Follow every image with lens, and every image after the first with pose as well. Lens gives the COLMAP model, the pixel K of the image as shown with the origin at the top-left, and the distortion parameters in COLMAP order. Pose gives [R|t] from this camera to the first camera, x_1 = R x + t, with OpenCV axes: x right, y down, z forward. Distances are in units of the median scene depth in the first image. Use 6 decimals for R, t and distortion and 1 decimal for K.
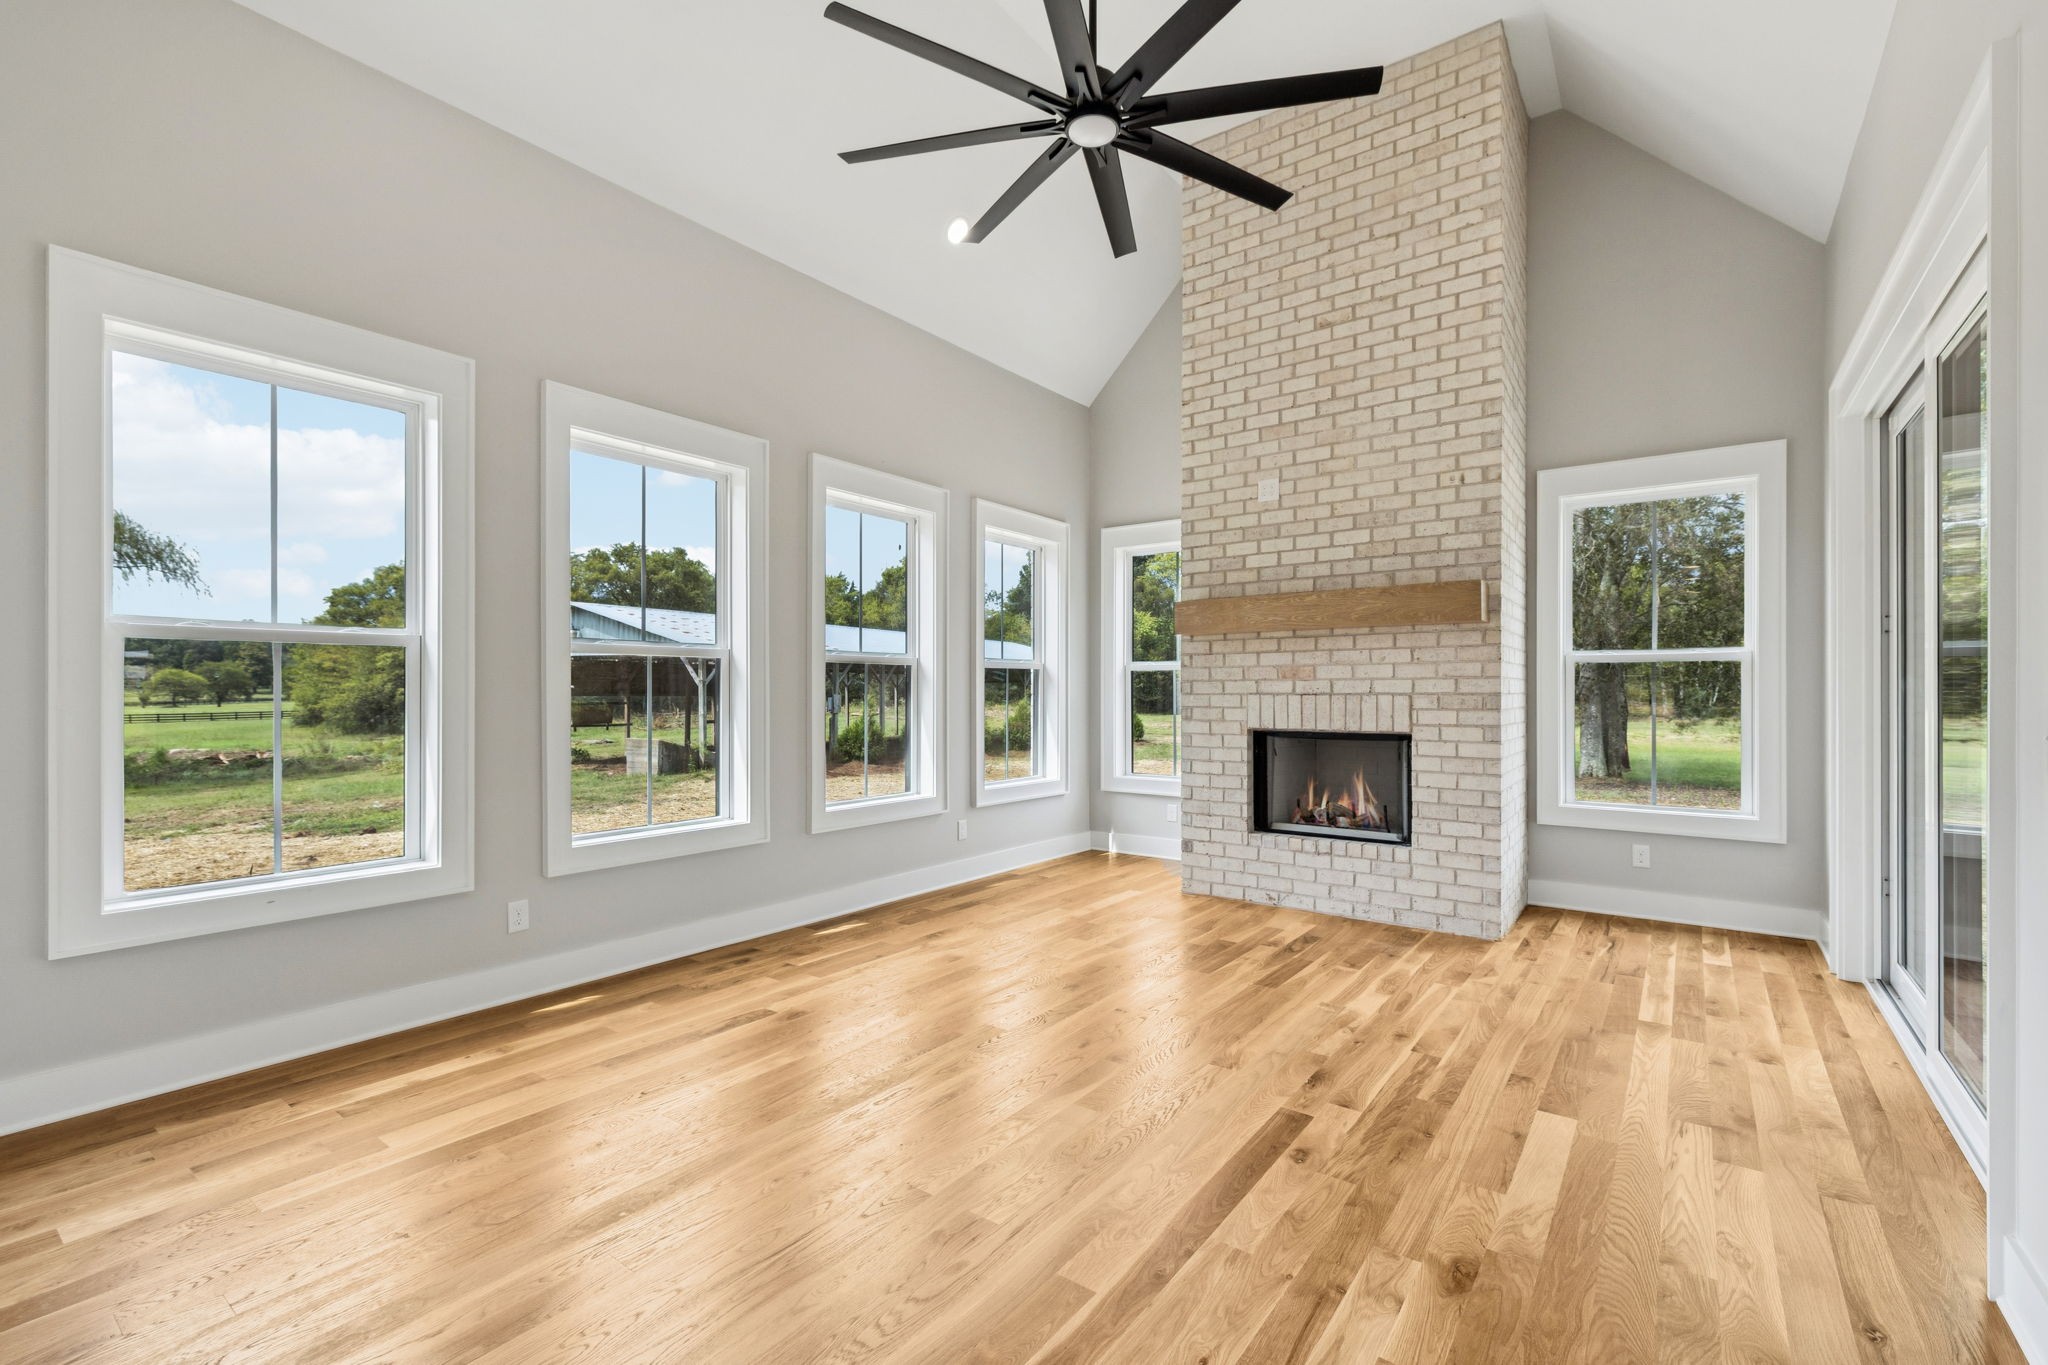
lens RADIAL K [[891.9, 0, 1022.3], [0, 891.9, 687.7], [0, 0, 1]] dist [0.002955, 0.000435]
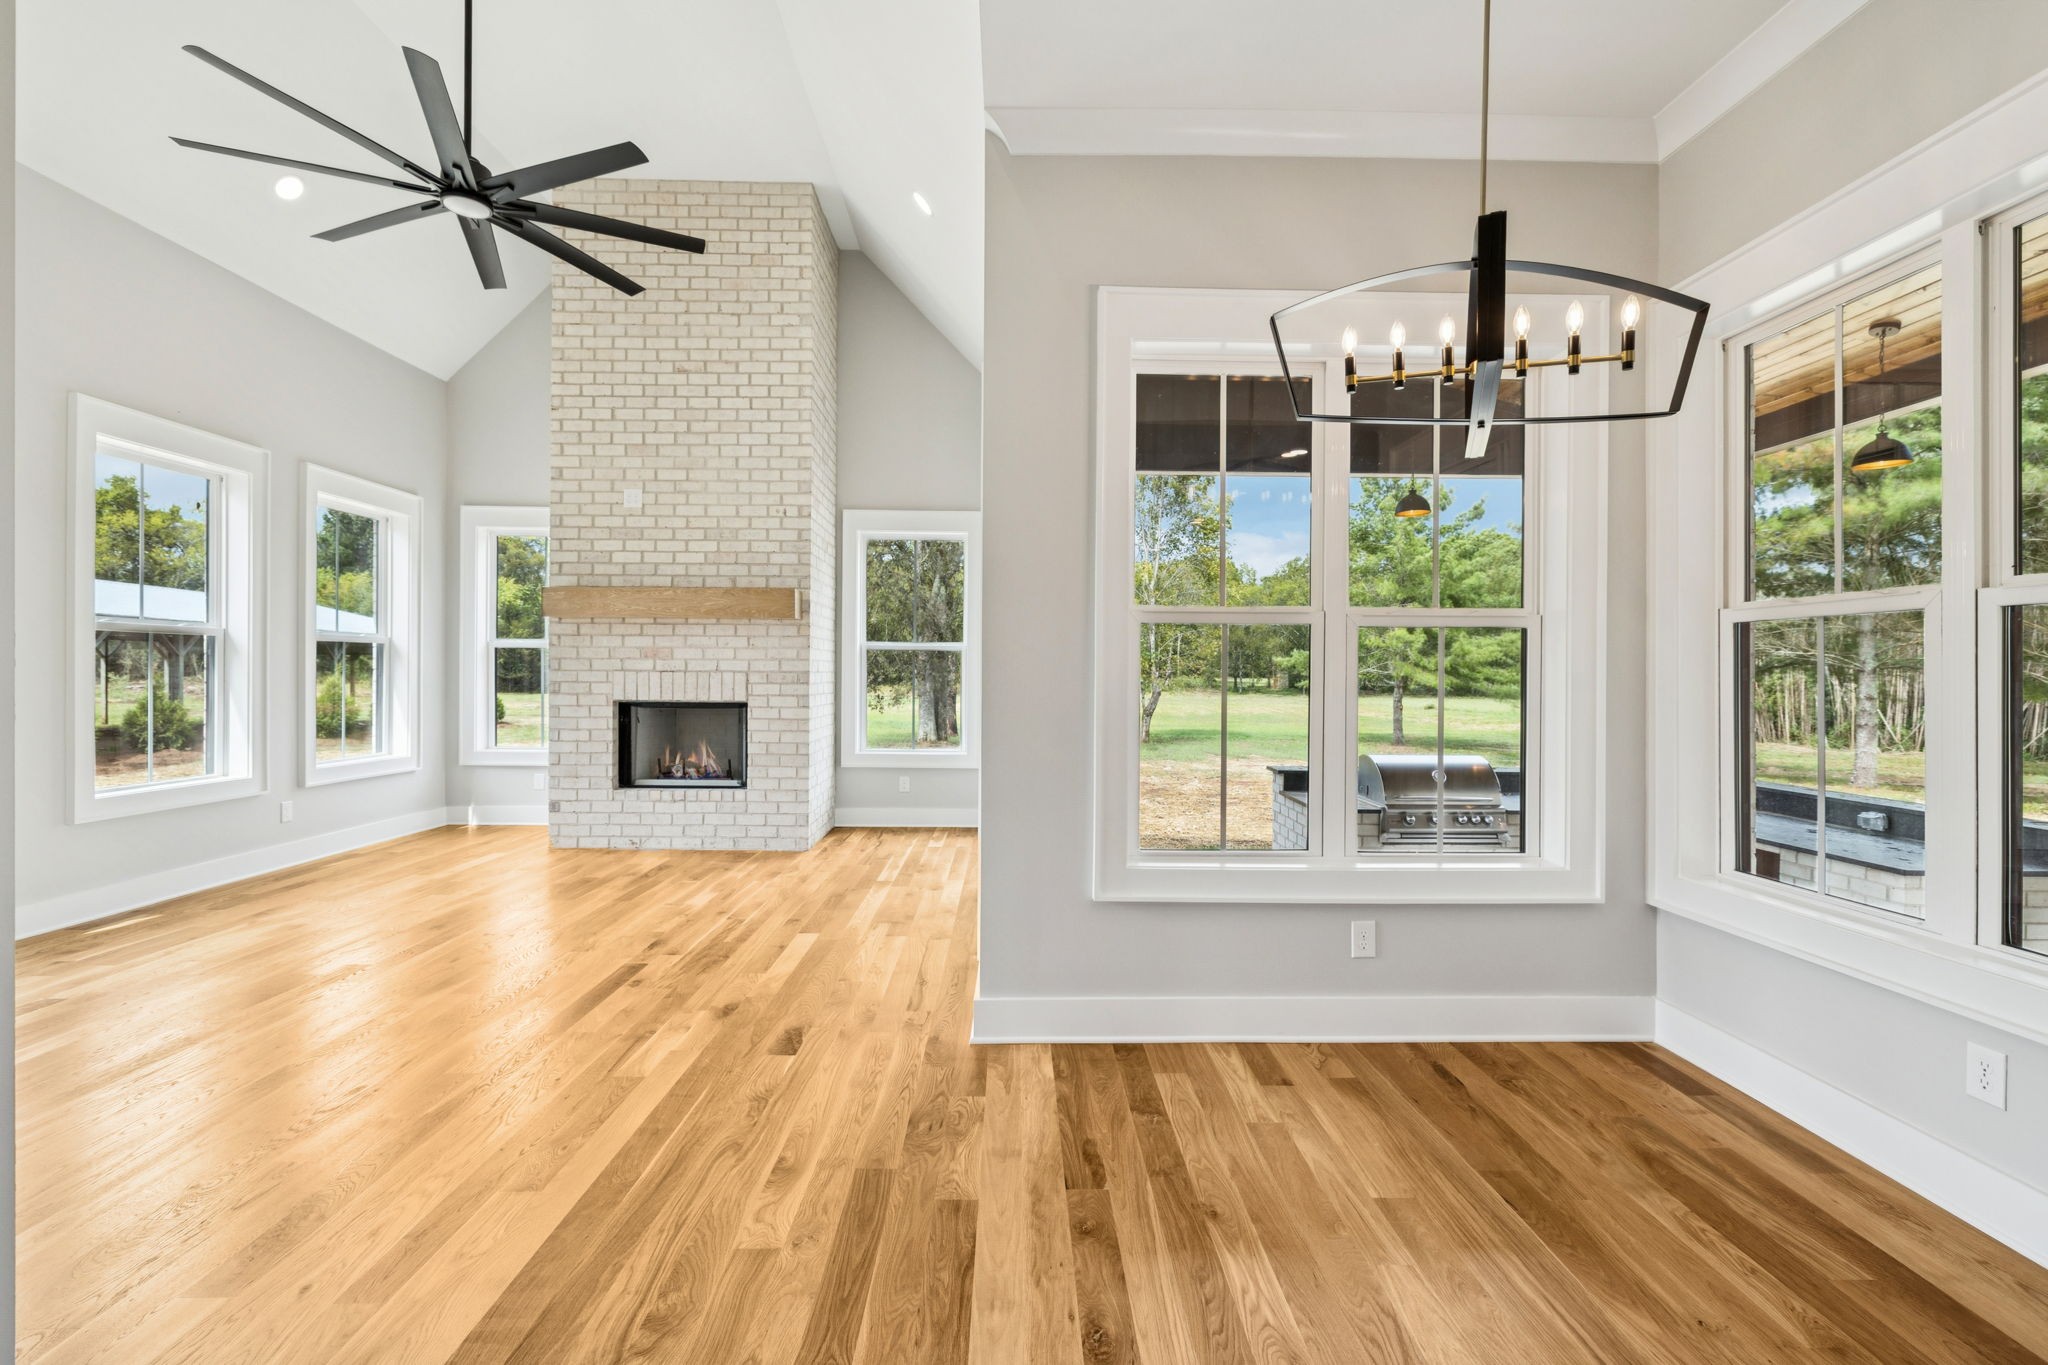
lens RADIAL K [[889.2, 0, 1040.8], [0, 889.2, 680.2], [0, 0, 1]] dist [0.005240, 0.000578]
pose [[0.778698, 0.002070, 0.627395, -0.044770], [-0.012129, 0.999857, 0.011756, -0.000912], [-0.627281, -0.016764, 0.778612, -0.272464]]
